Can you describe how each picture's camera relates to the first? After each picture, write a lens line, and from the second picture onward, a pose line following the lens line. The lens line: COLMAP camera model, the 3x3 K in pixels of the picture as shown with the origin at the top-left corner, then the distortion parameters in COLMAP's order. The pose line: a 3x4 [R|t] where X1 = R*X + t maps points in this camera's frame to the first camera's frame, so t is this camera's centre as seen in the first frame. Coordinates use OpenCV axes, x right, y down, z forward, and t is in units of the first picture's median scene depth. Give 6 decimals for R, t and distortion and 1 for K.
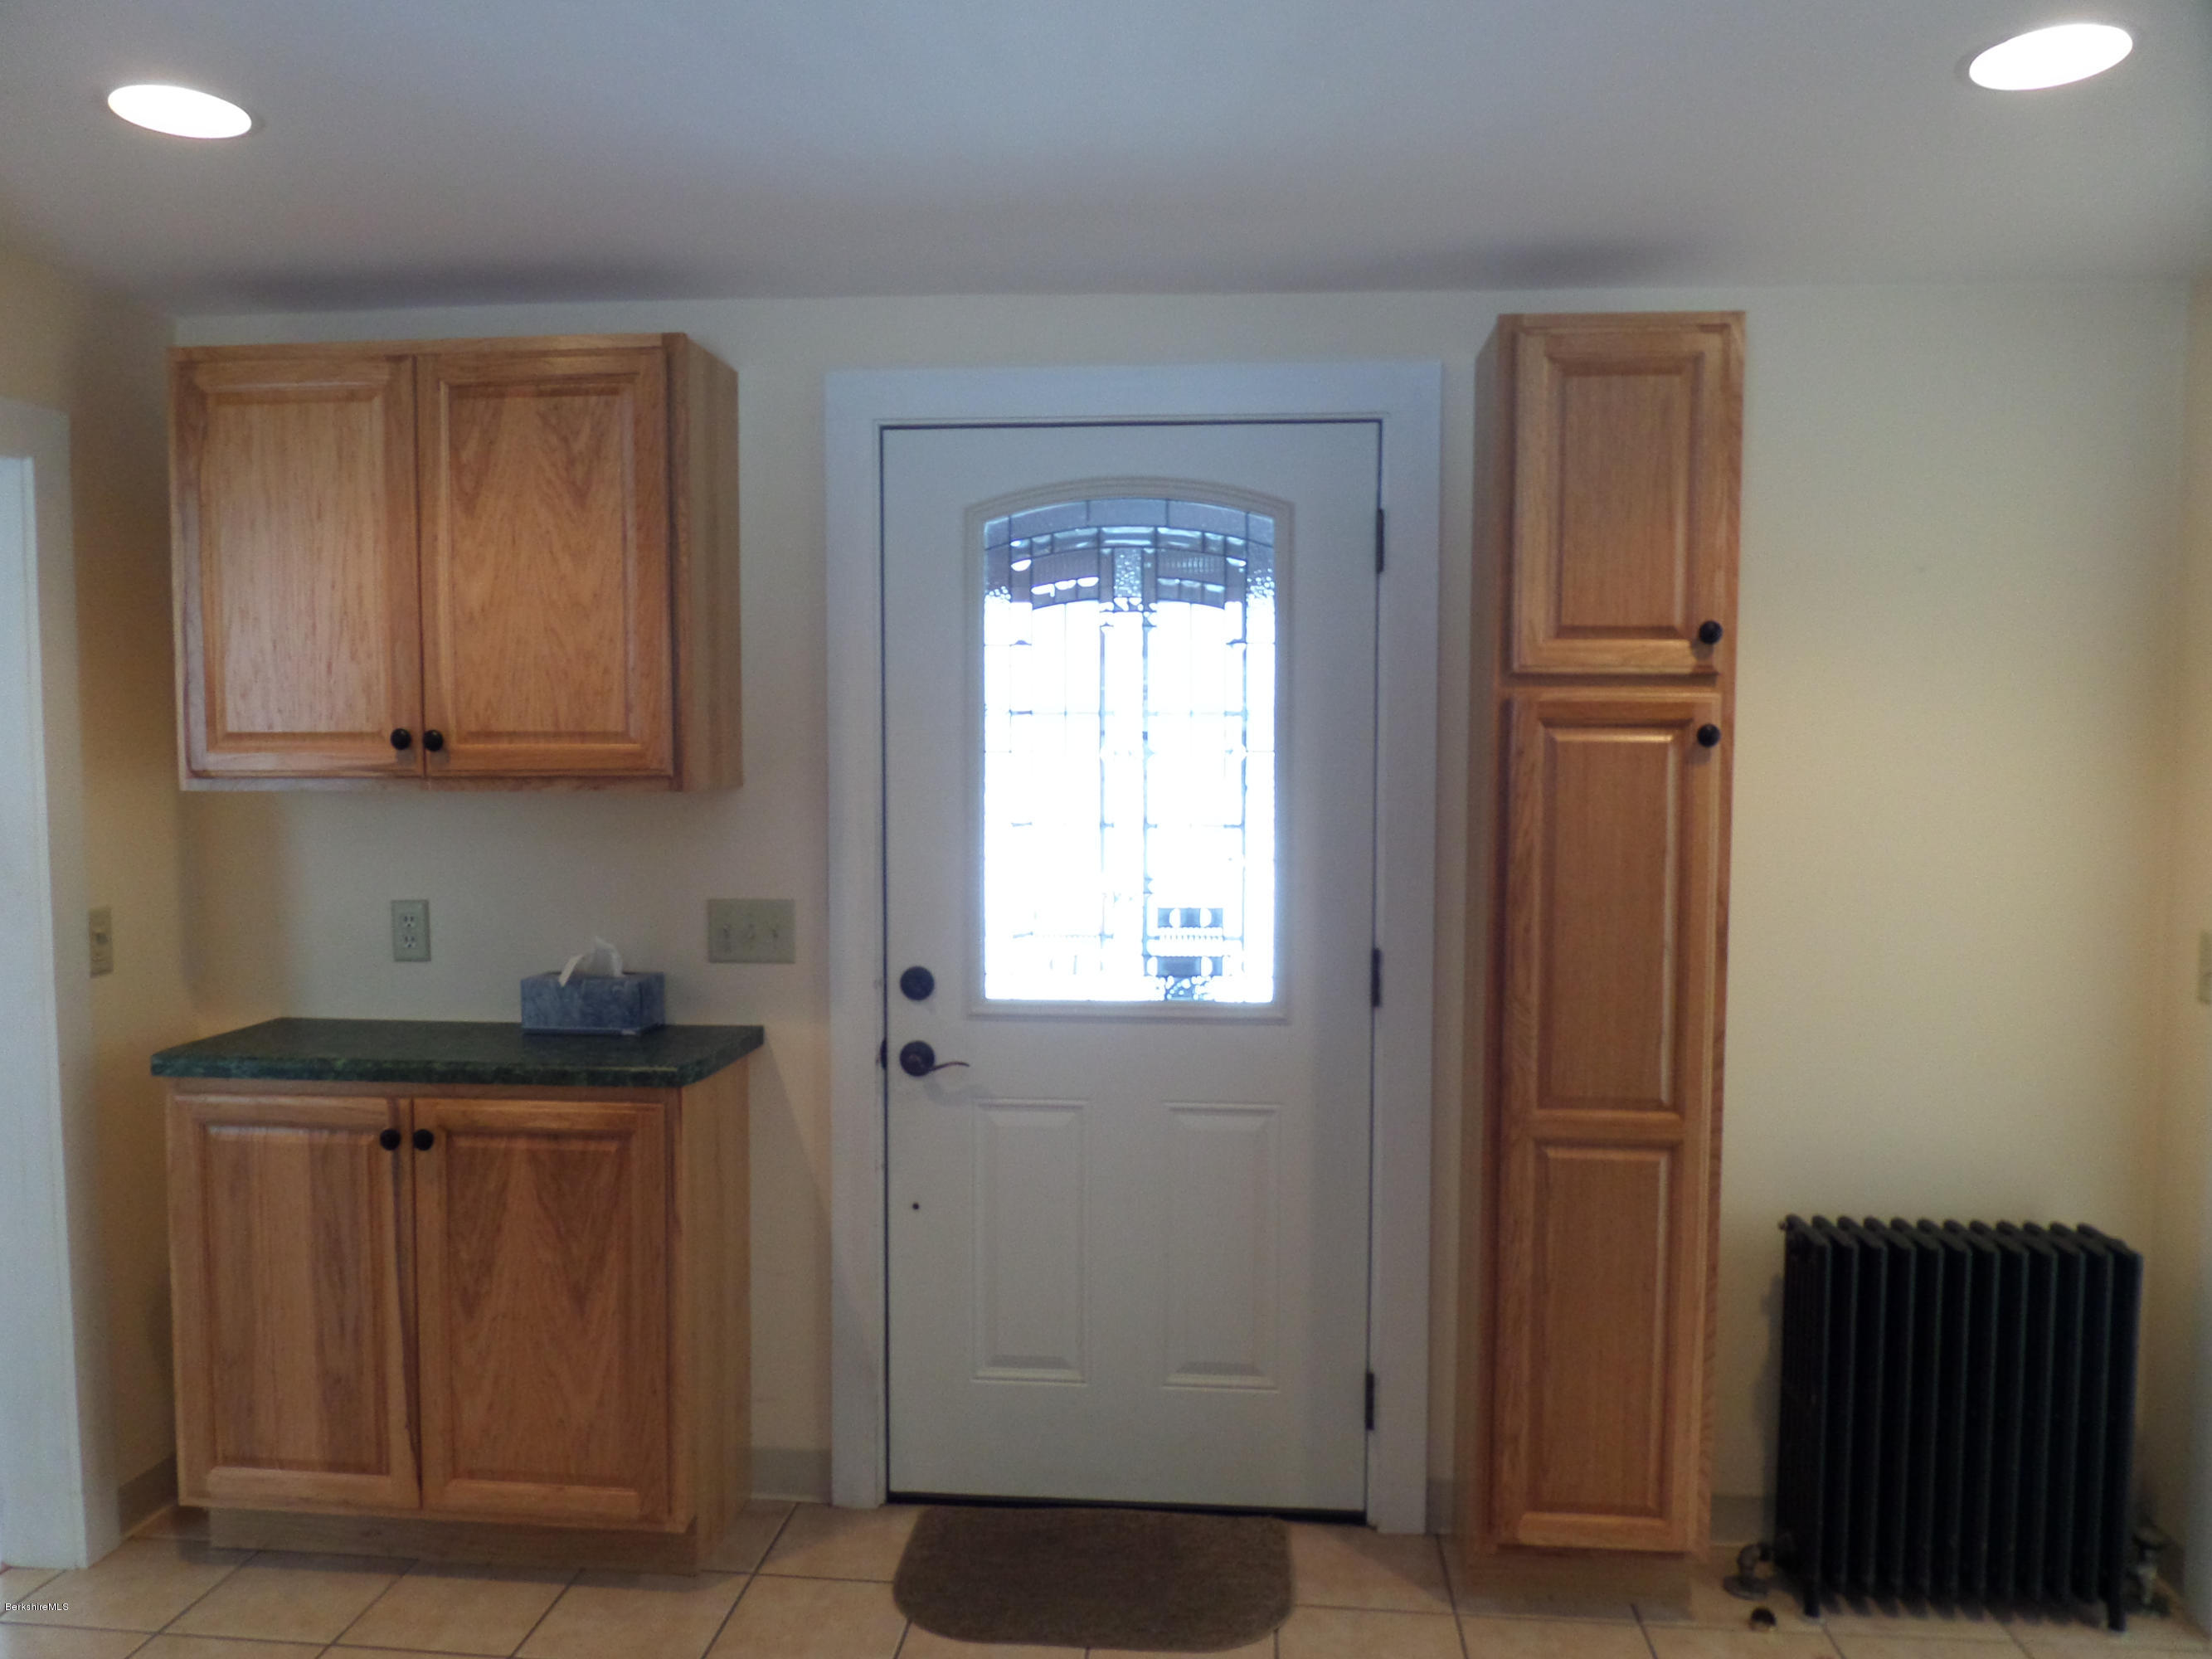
lens RADIAL K [[1636.2, 0, 1106.6], [0, 1636.2, 829.1], [0, 0, 1]] dist [-0.004255, -0.028936]
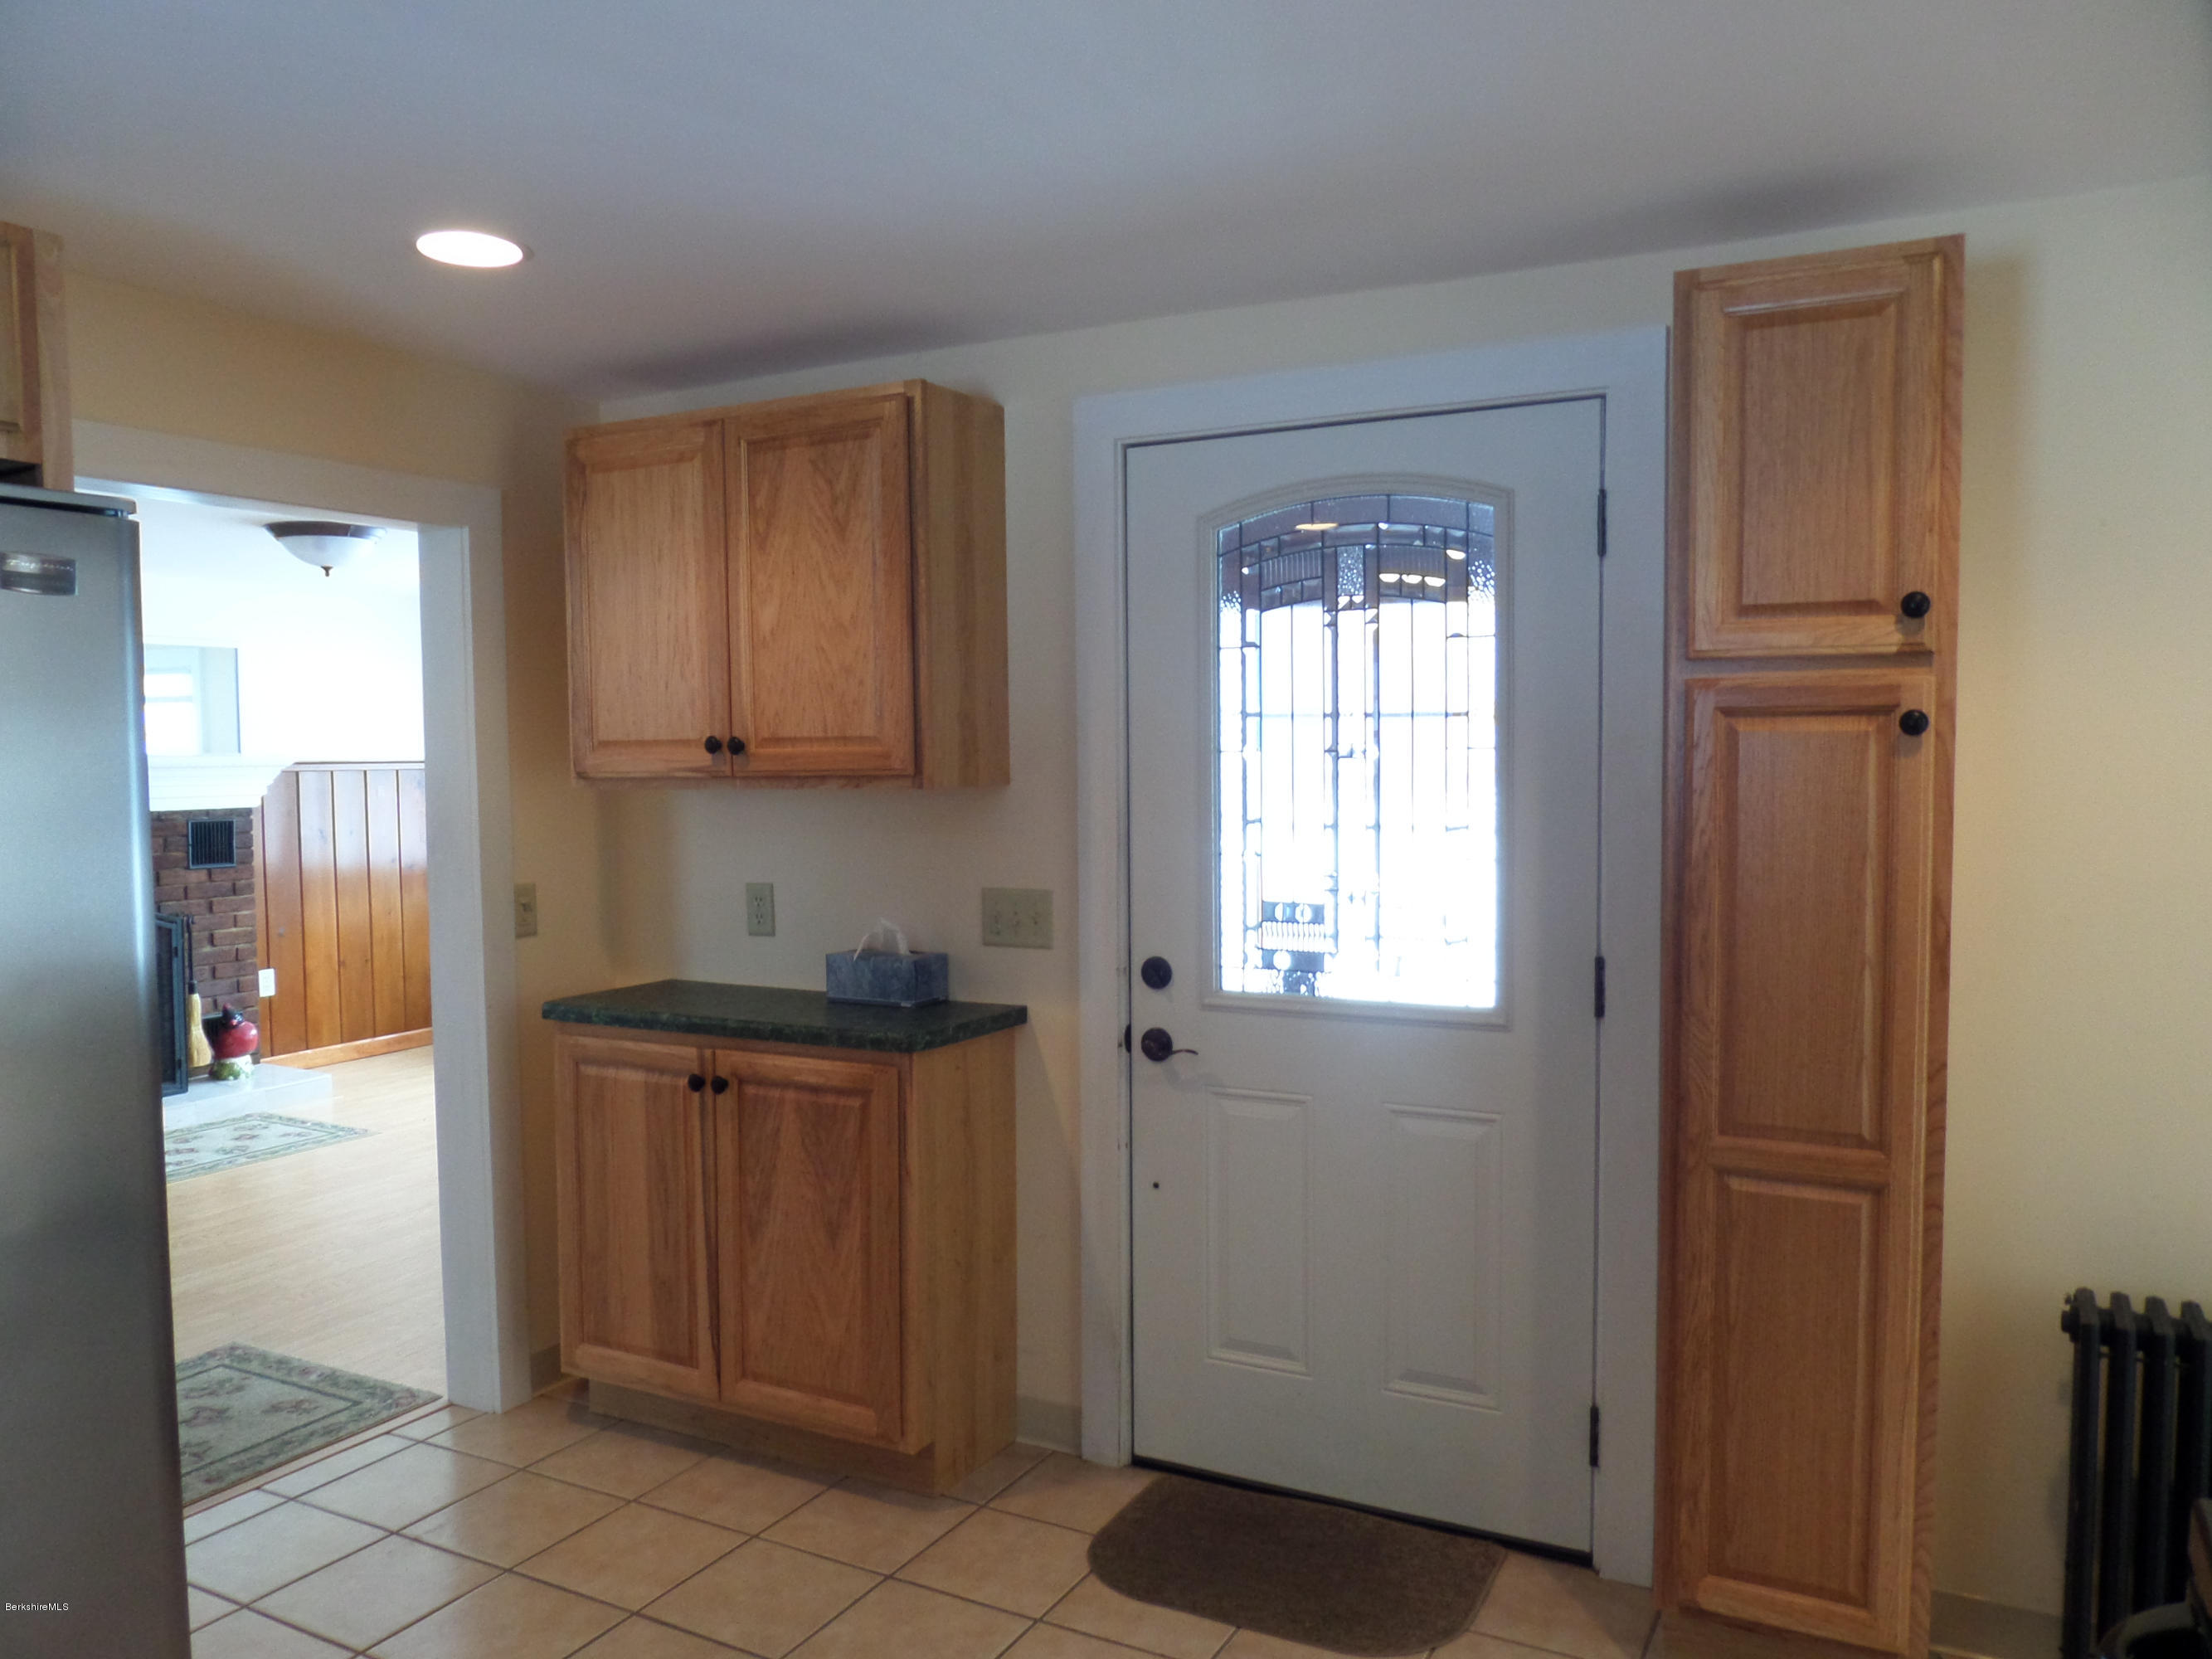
lens RADIAL K [[1636.2, 0, 1105.3], [0, 1636.2, 827.3], [0, 0, 1]] dist [-0.004255, -0.028936]
pose [[0.919433, 0.008001, -0.393165, 0.292201], [-0.010242, 0.999941, -0.003604, 0.005841], [0.393113, 0.007341, 0.919461, 0.024152]]
